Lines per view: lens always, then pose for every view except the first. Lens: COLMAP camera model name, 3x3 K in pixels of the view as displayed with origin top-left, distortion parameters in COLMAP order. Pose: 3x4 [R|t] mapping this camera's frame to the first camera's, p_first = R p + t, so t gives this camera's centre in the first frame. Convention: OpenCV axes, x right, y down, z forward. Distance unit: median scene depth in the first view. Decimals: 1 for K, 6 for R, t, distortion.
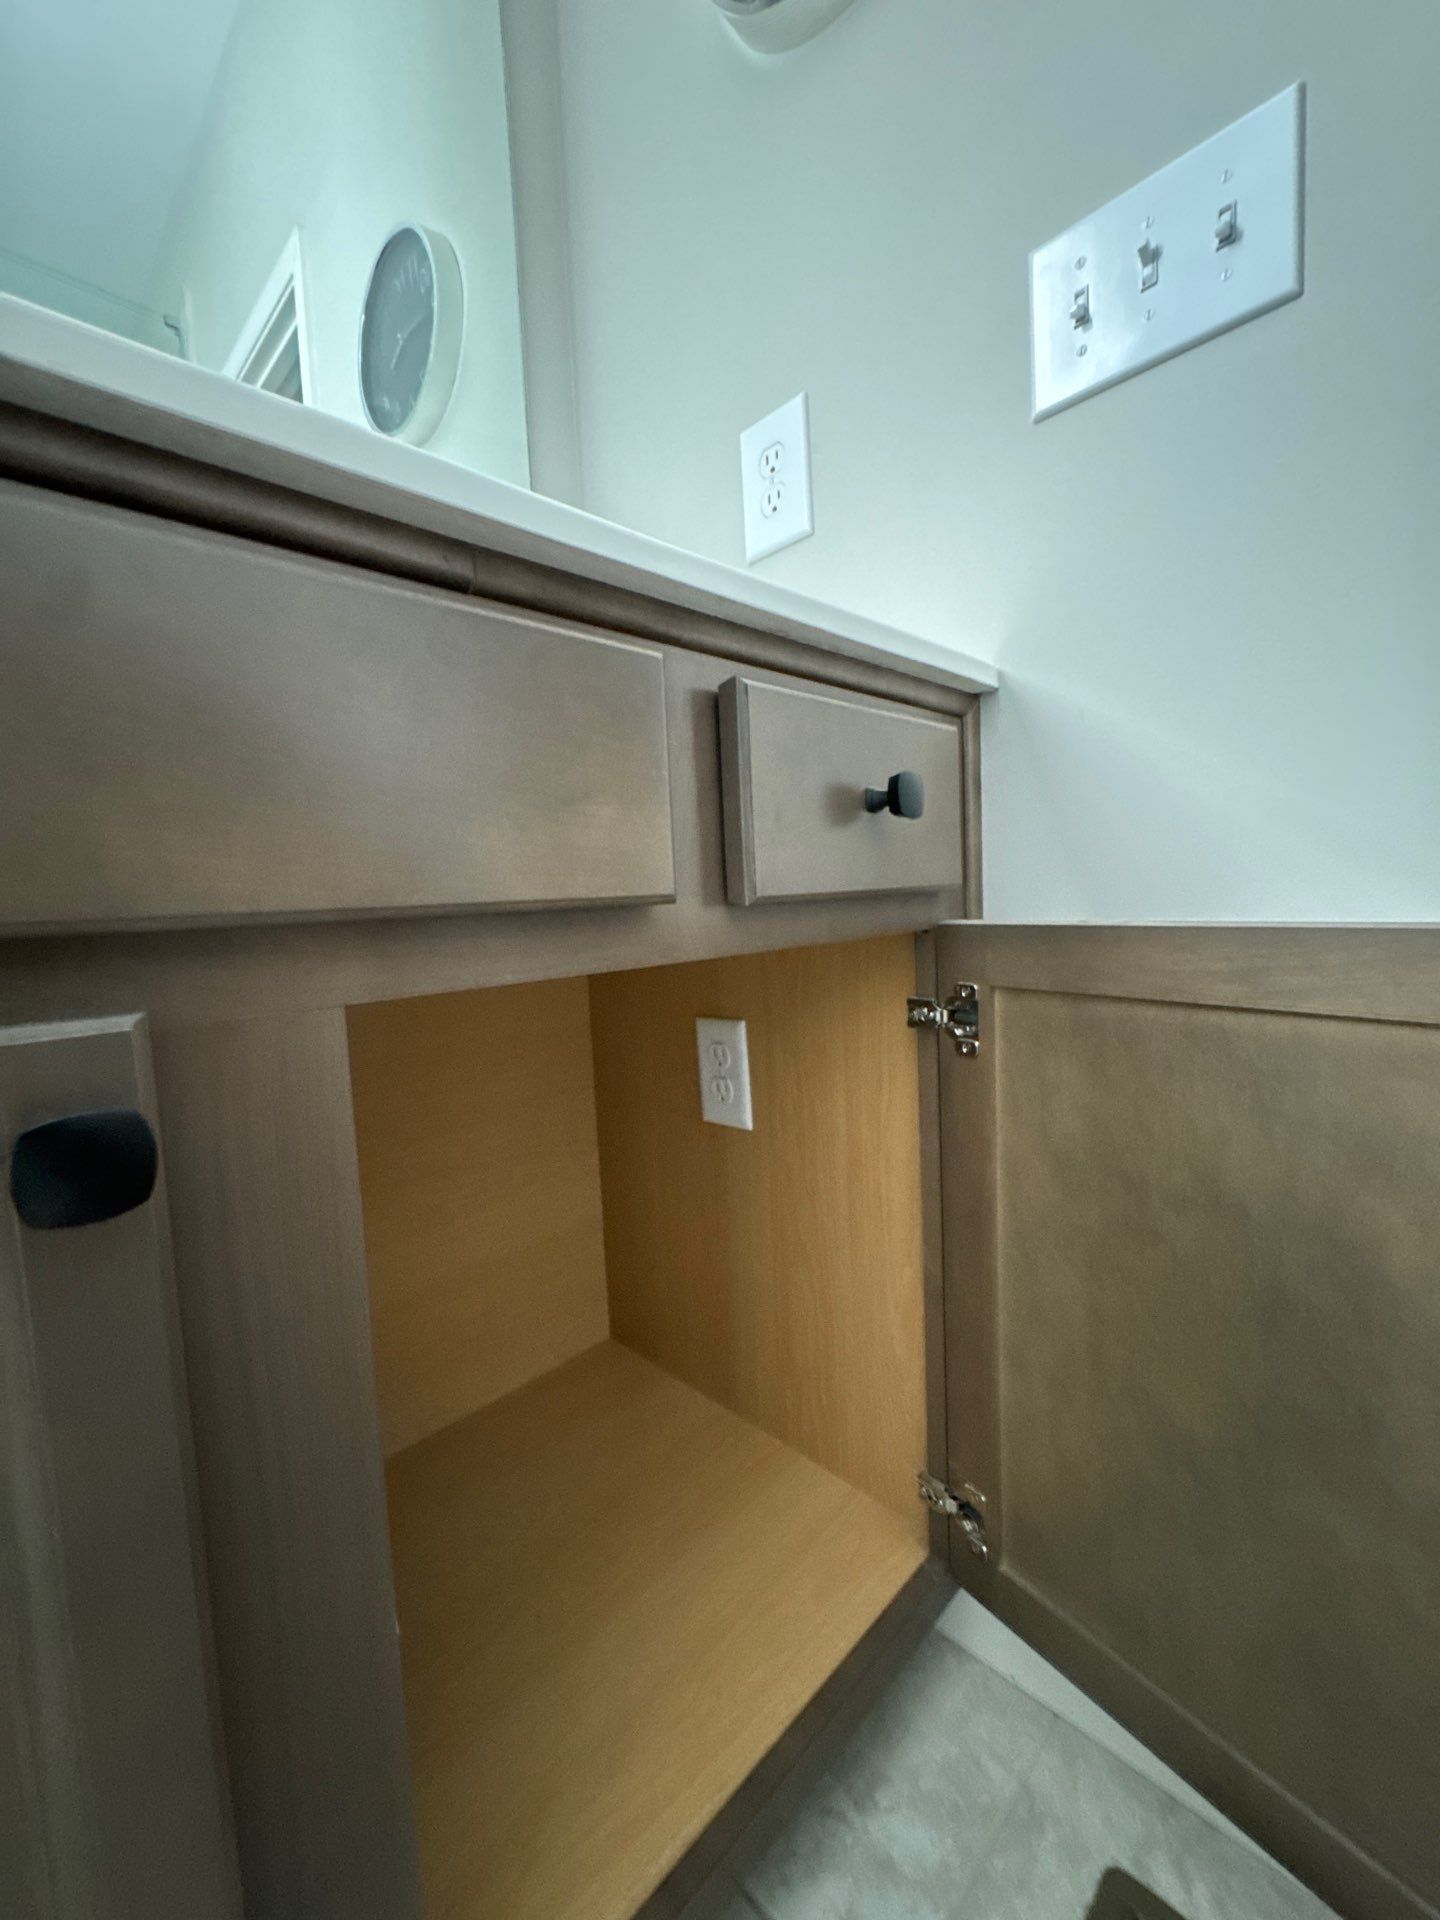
lens RADIAL K [[765.4, 0, 719.3], [0, 765.4, 959.3], [0, 0, 1]] dist [-0.002742, -0.000619]
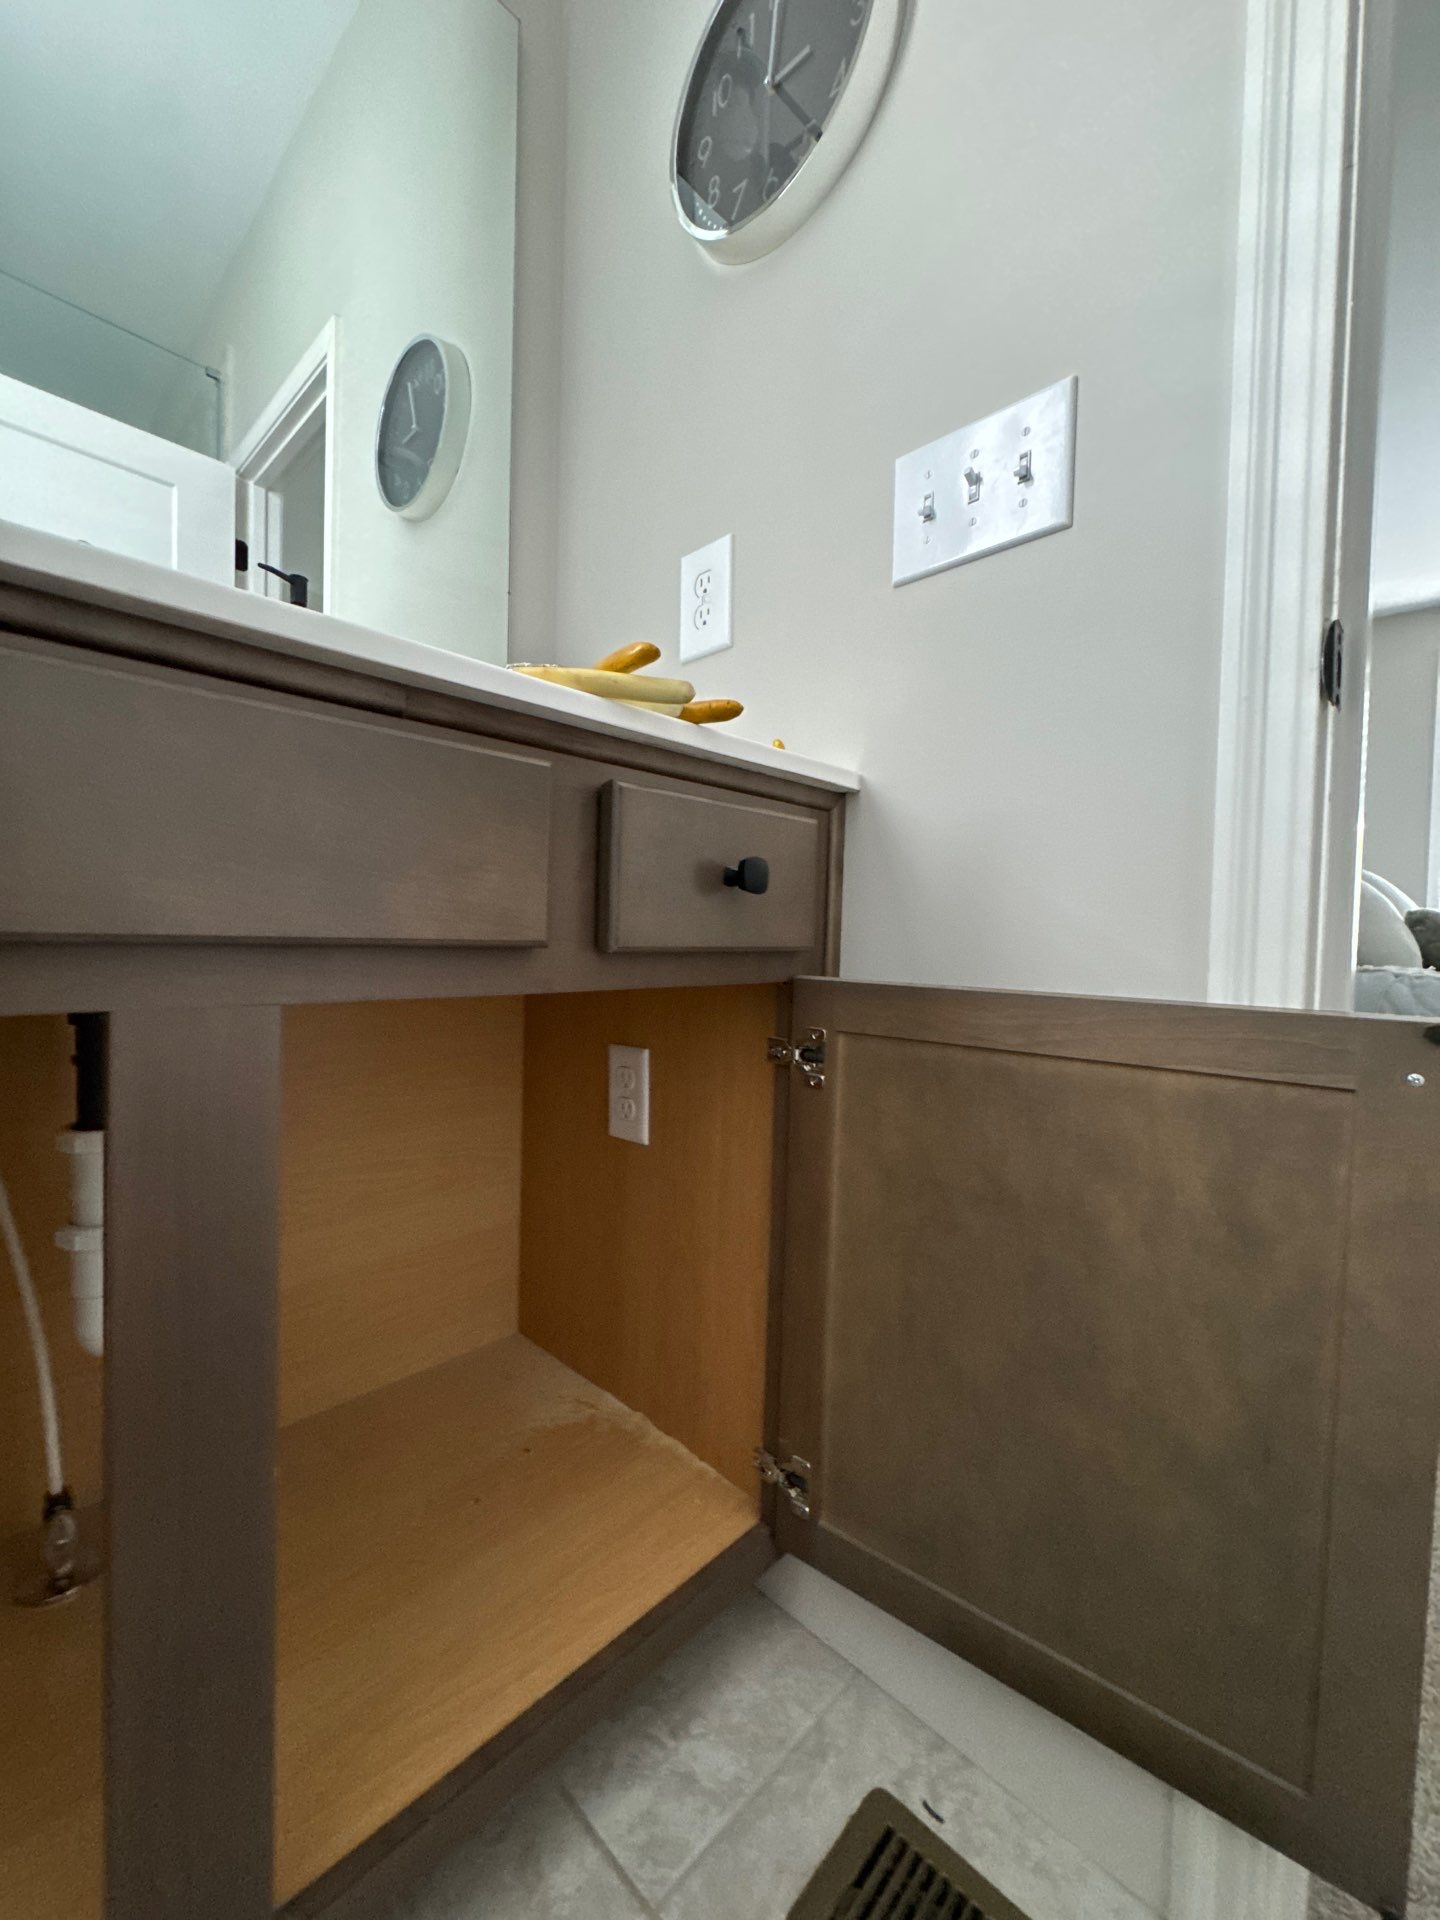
lens RADIAL K [[765.4, 0, 720.1], [0, 765.4, 958.0], [0, 0, 1]] dist [-0.002742, -0.000619]
pose [[0.997018, 0.073683, 0.022926, 0.133397], [-0.072384, 0.995961, -0.053116, -0.004356], [-0.026748, 0.051298, 0.998325, -0.208615]]
